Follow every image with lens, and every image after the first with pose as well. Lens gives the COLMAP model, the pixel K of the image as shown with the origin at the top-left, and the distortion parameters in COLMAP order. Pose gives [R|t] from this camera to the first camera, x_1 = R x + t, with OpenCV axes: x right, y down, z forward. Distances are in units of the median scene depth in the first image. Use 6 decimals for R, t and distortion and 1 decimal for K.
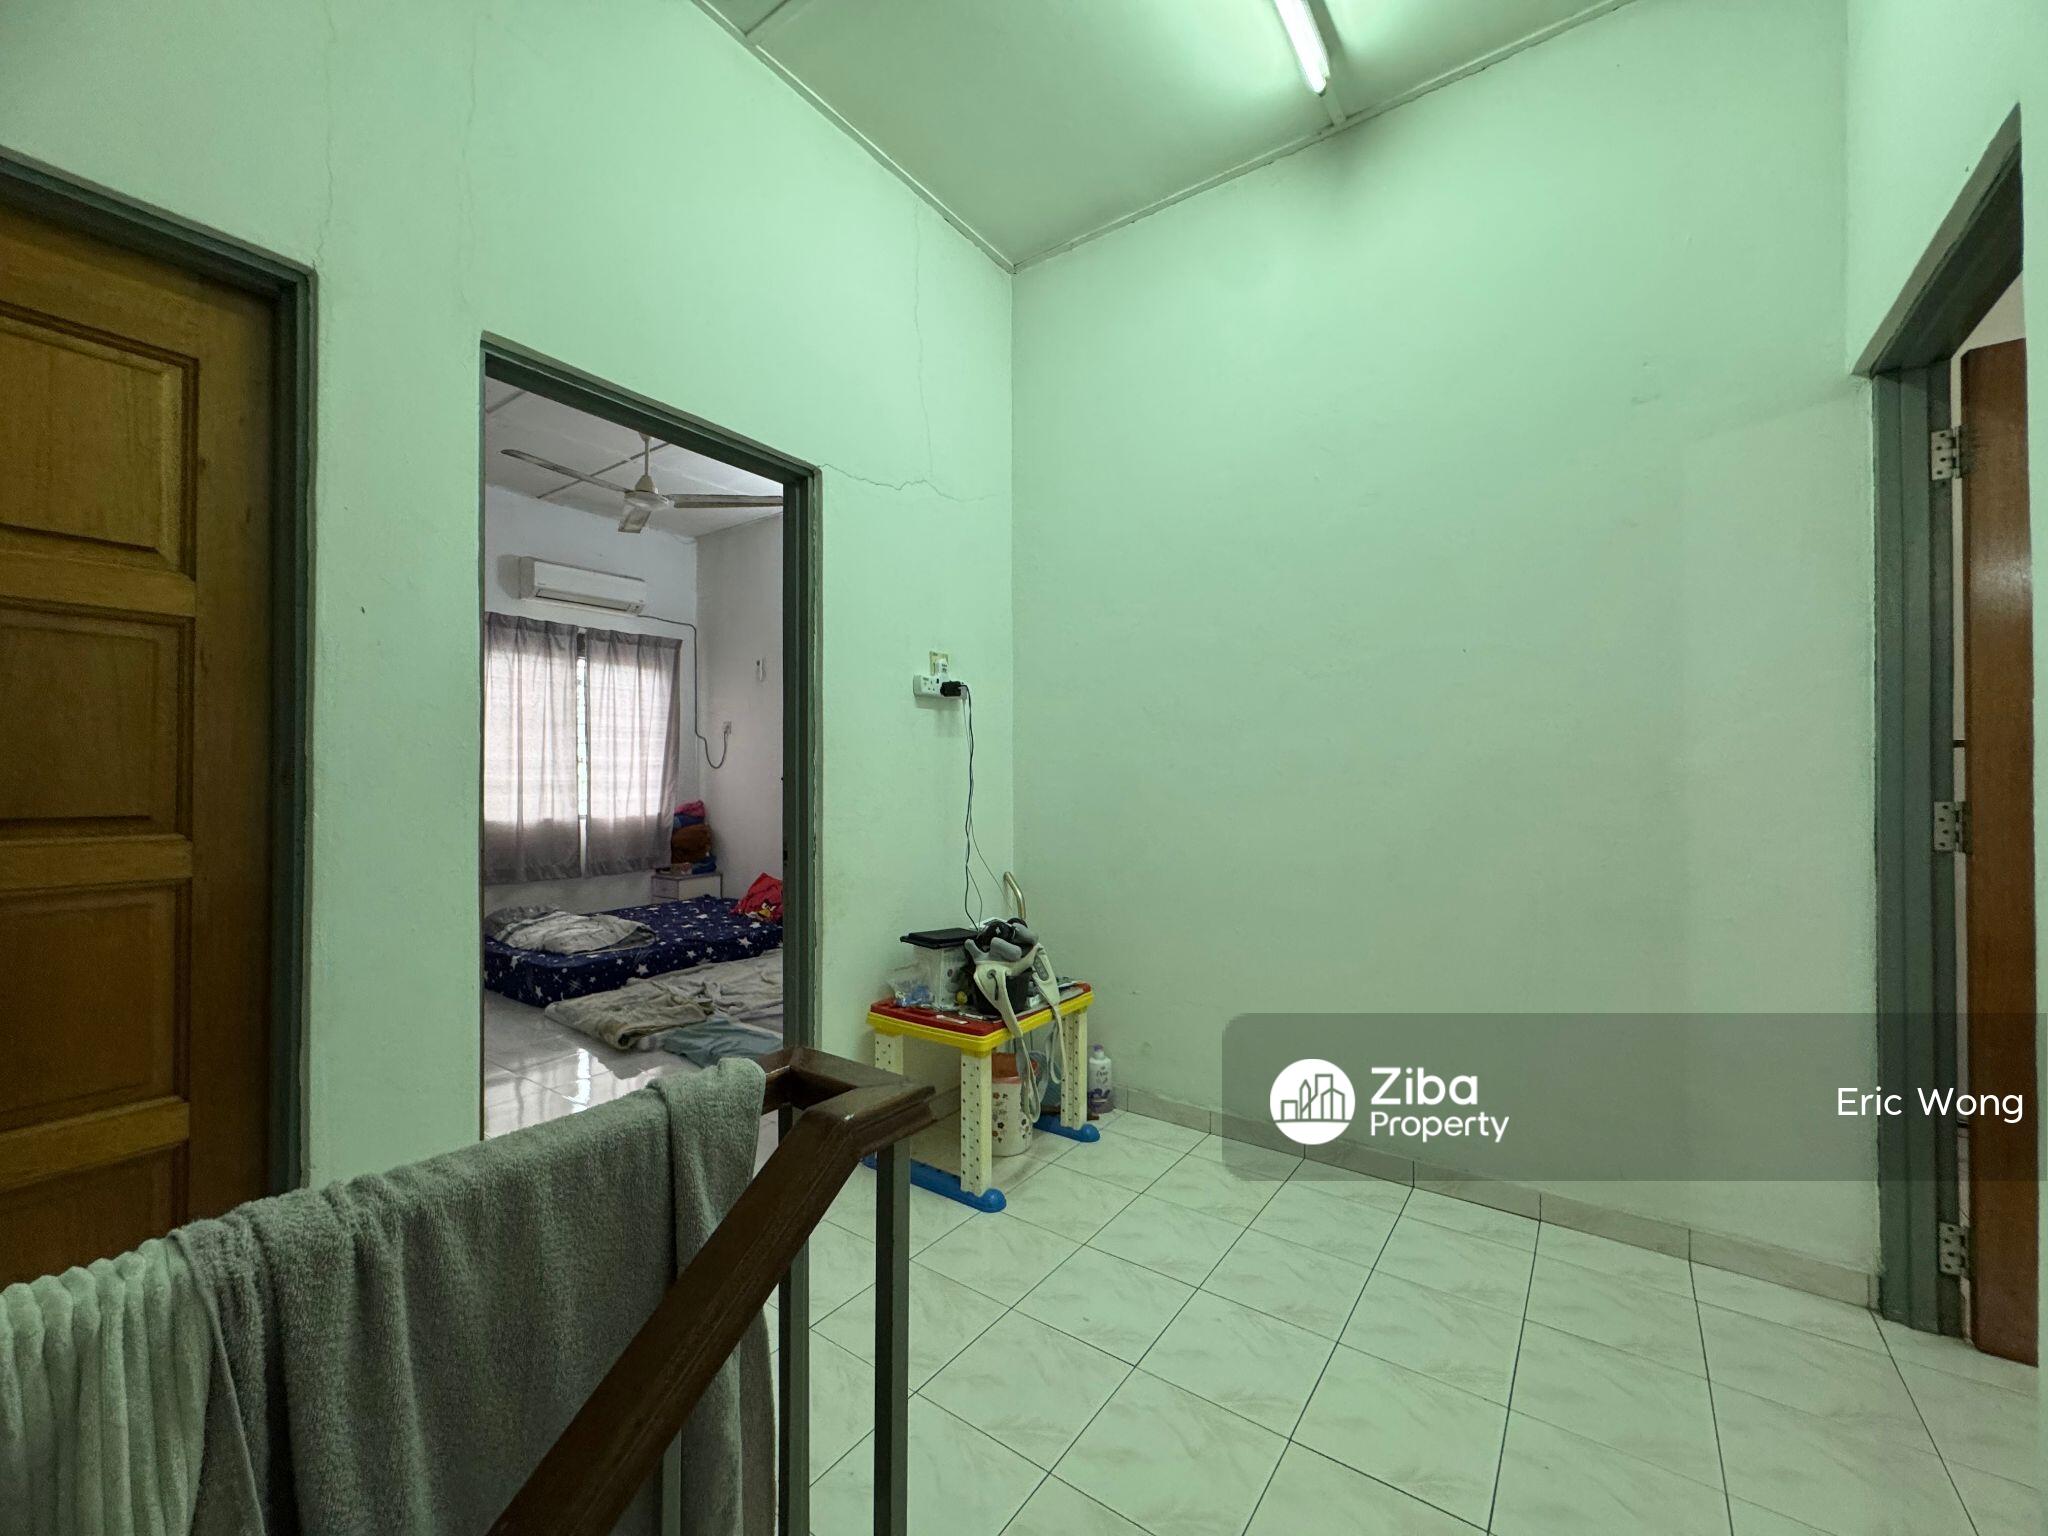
lens RADIAL K [[822.9, 0, 1021.7], [0, 822.9, 768.2], [0, 0, 1]] dist [-0.002548, 0.000225]
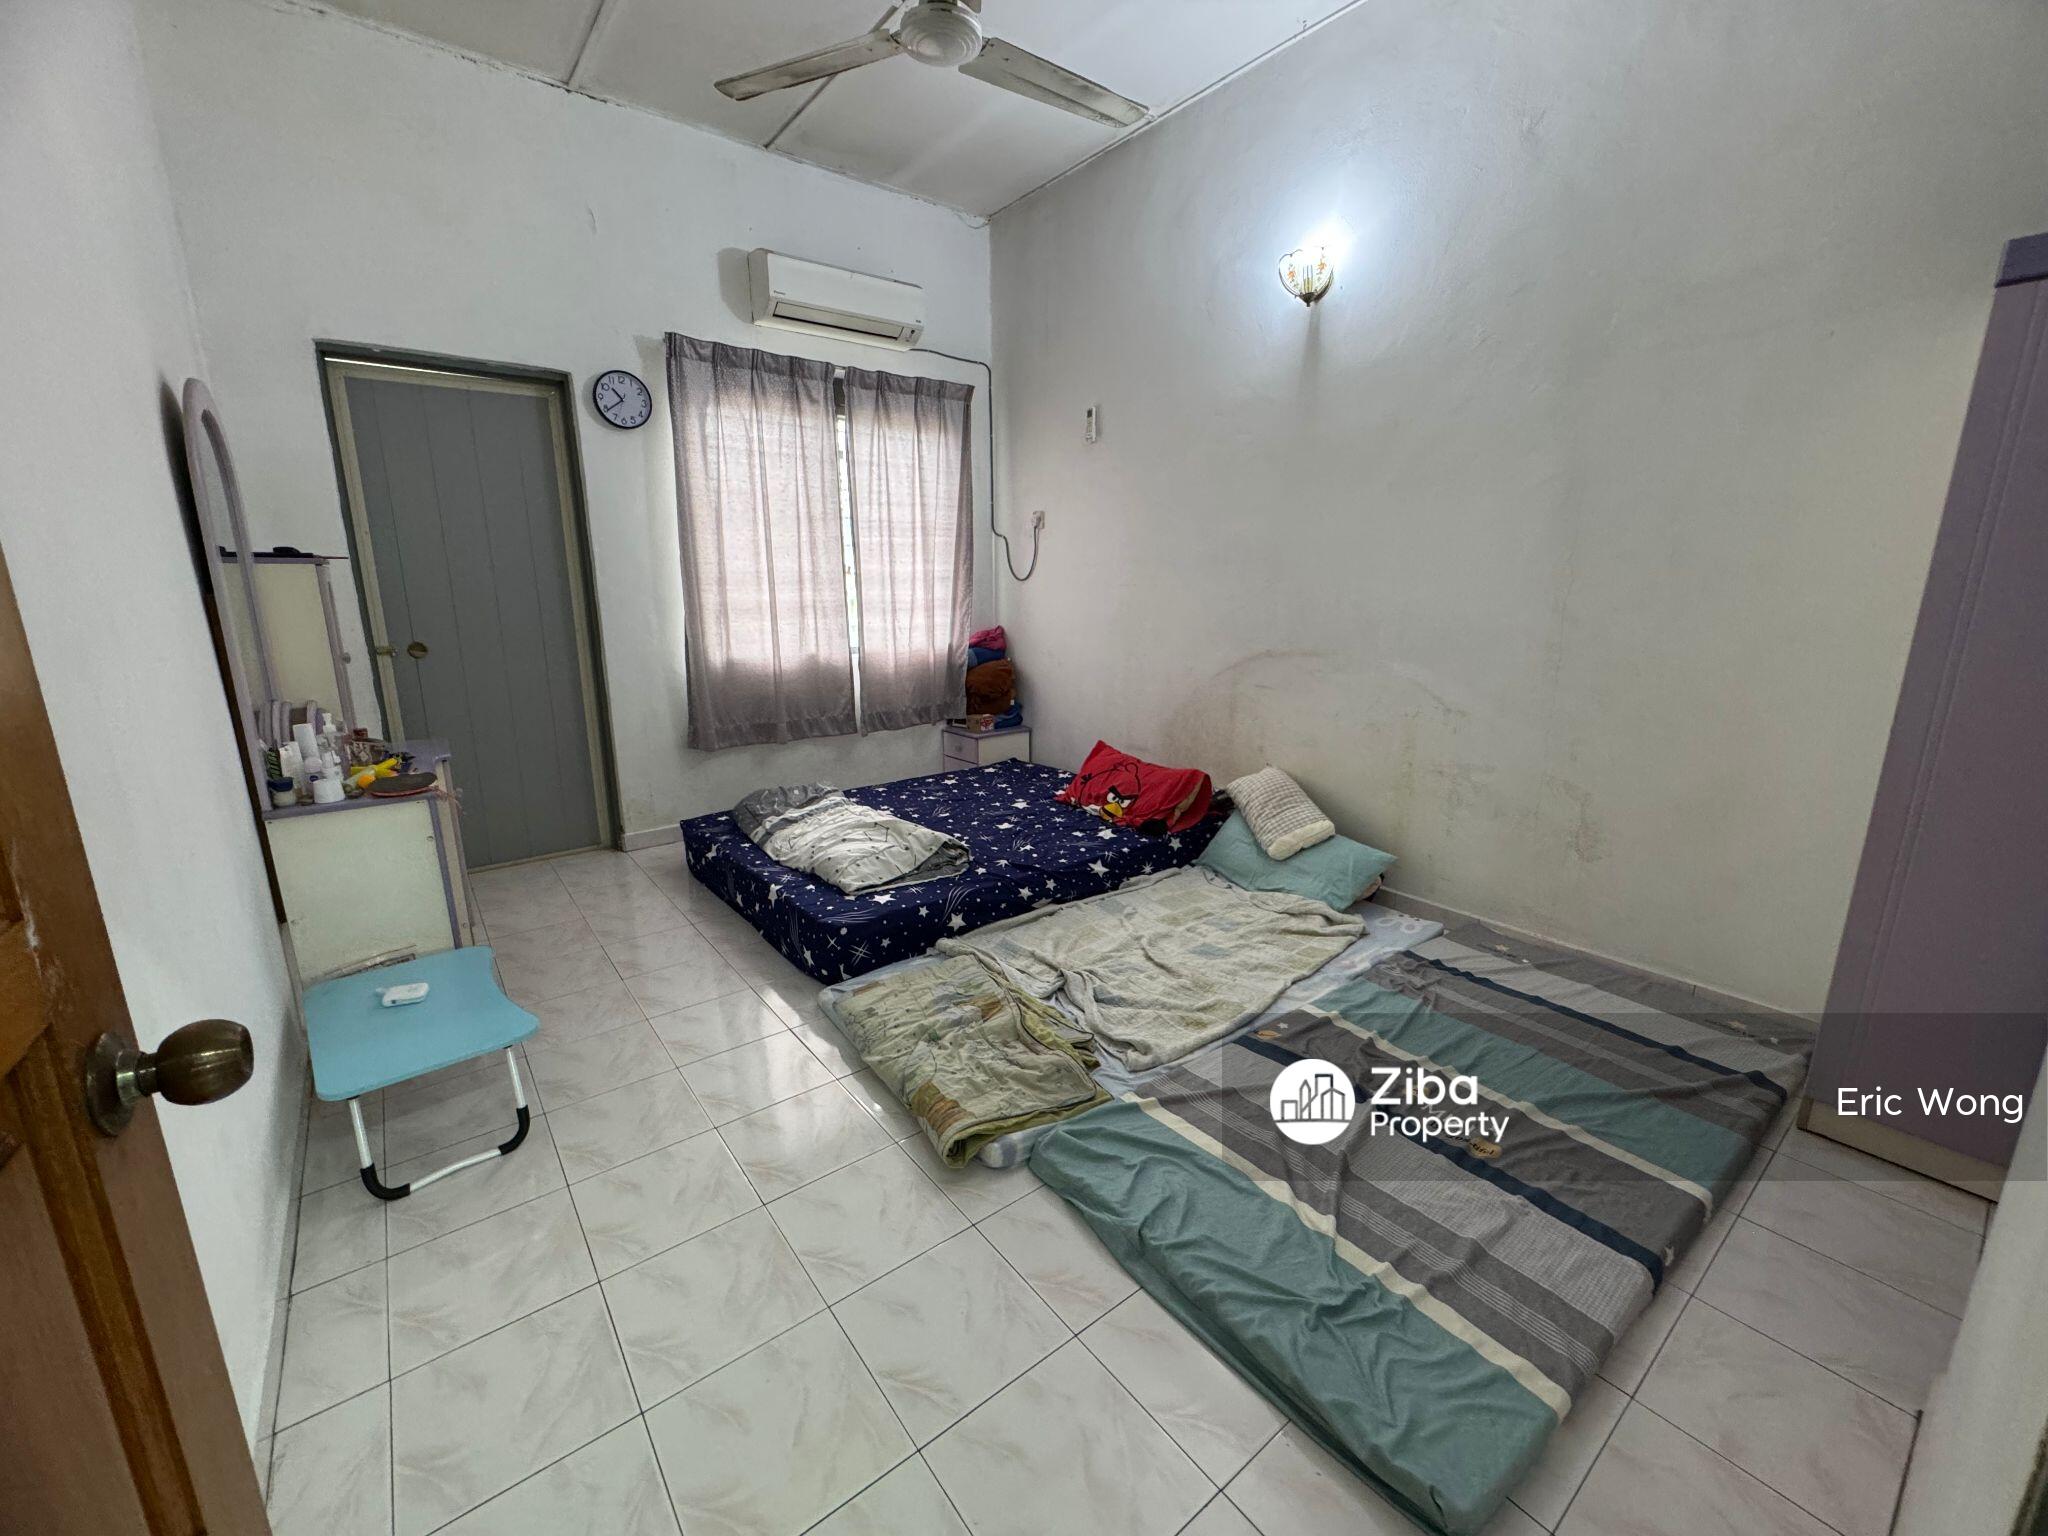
lens RADIAL K [[822.9, 0, 1021.7], [0, 822.9, 768.2], [0, 0, 1]] dist [-0.002548, 0.000225]
pose [[0.958622, 0.062045, -0.277837, -0.187024], [0.004430, 0.972591, 0.232478, -0.008354], [0.284646, -0.224090, 0.932073, 0.346728]]
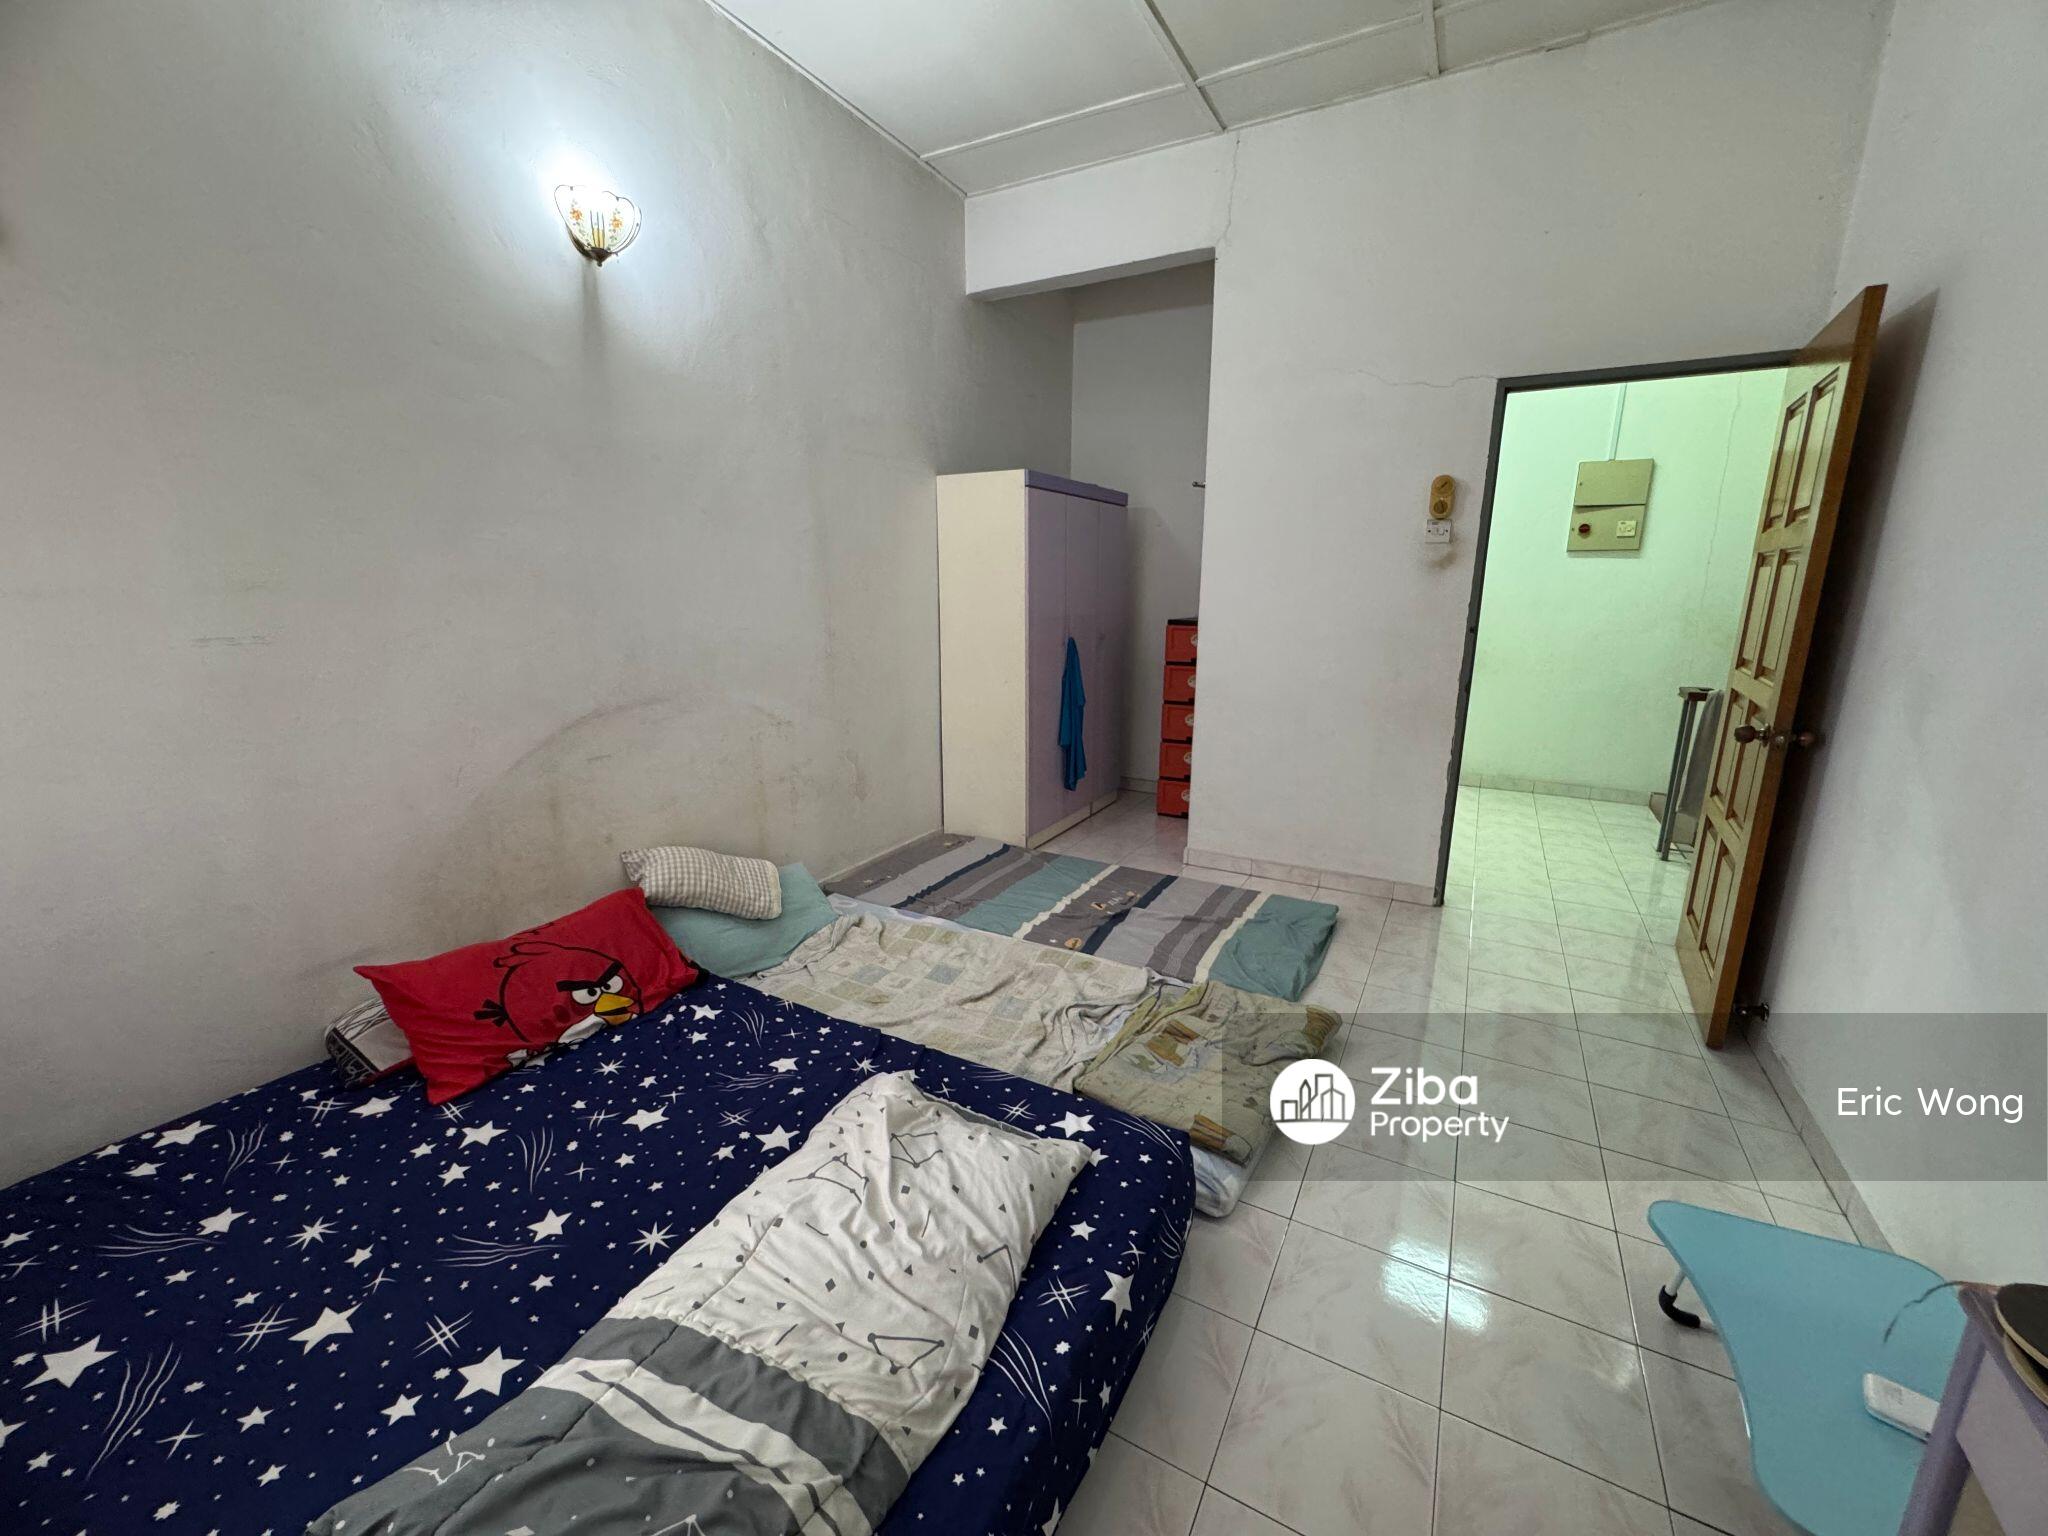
lens RADIAL K [[822.9, 0, 1021.7], [0, 822.9, 768.2], [0, 0, 1]] dist [-0.002548, 0.000225]
pose [[-0.112741, -0.221176, 0.968695, -0.638137], [-0.009647, 0.975109, 0.221518, -0.020826], [-0.993578, 0.015629, -0.112069, 0.784590]]
